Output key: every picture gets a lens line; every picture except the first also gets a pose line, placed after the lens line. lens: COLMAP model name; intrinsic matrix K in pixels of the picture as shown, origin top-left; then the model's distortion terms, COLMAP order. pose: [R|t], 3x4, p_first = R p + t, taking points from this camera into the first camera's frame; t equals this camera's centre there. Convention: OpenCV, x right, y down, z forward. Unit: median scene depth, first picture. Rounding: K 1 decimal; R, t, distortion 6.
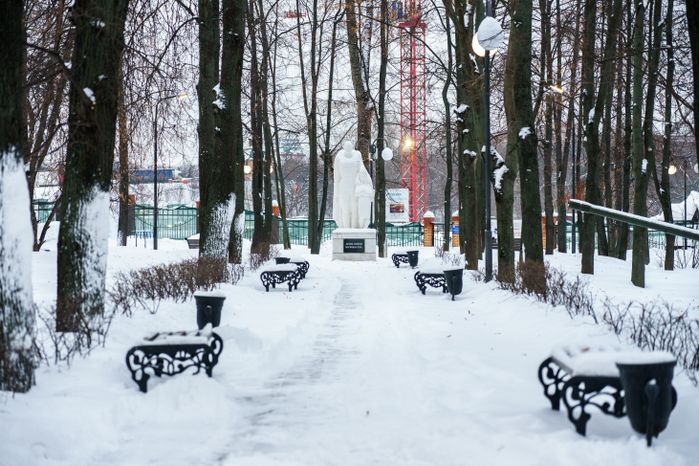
lens RADIAL K [[2108.8, 0, 349.5], [0, 2108.8, 233.0], [0, 0, 1]] dist [0.045605, 0.053931]
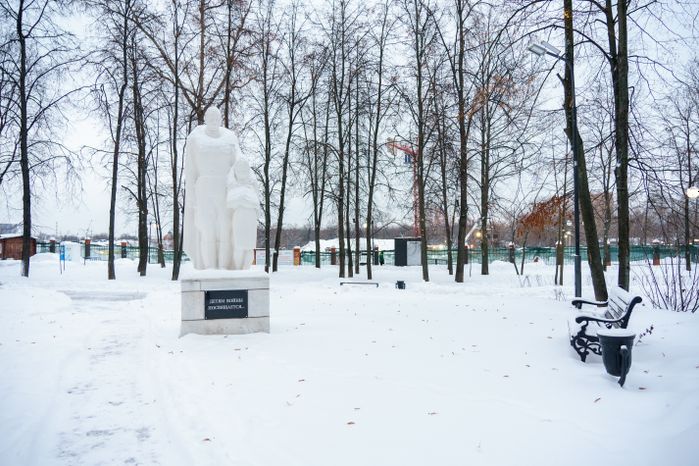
lens RADIAL K [[496.4, 0, 349.5], [0, 496.4, 233.0], [0, 0, 1]] dist [-0.006827, -0.001204]
pose [[0.954251, 0.002014, 0.298999, -0.005183], [0.010290, 0.999164, -0.039570, -0.005918], [-0.298828, 0.040837, 0.953433, 0.871082]]
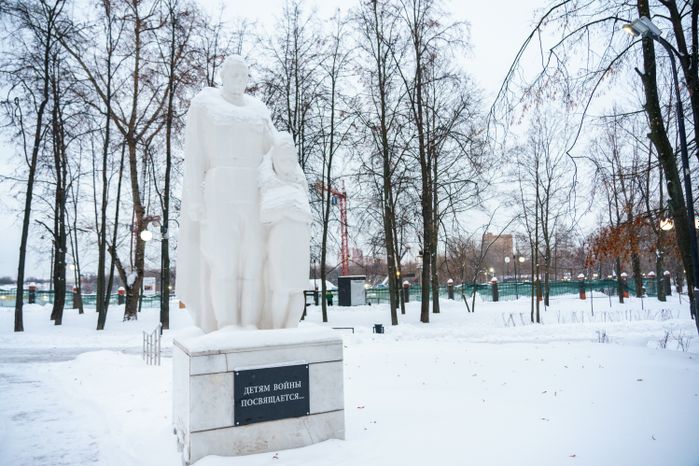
lens RADIAL K [[480.5, 0, 349.5], [0, 480.5, 233.0], [0, 0, 1]] dist [-0.000721, 0.006353]
pose [[0.895804, 0.026387, 0.443666, -0.017067], [0.029380, 0.992537, -0.118353, -0.006980], [-0.443478, 0.119056, 0.888343, 0.930497]]
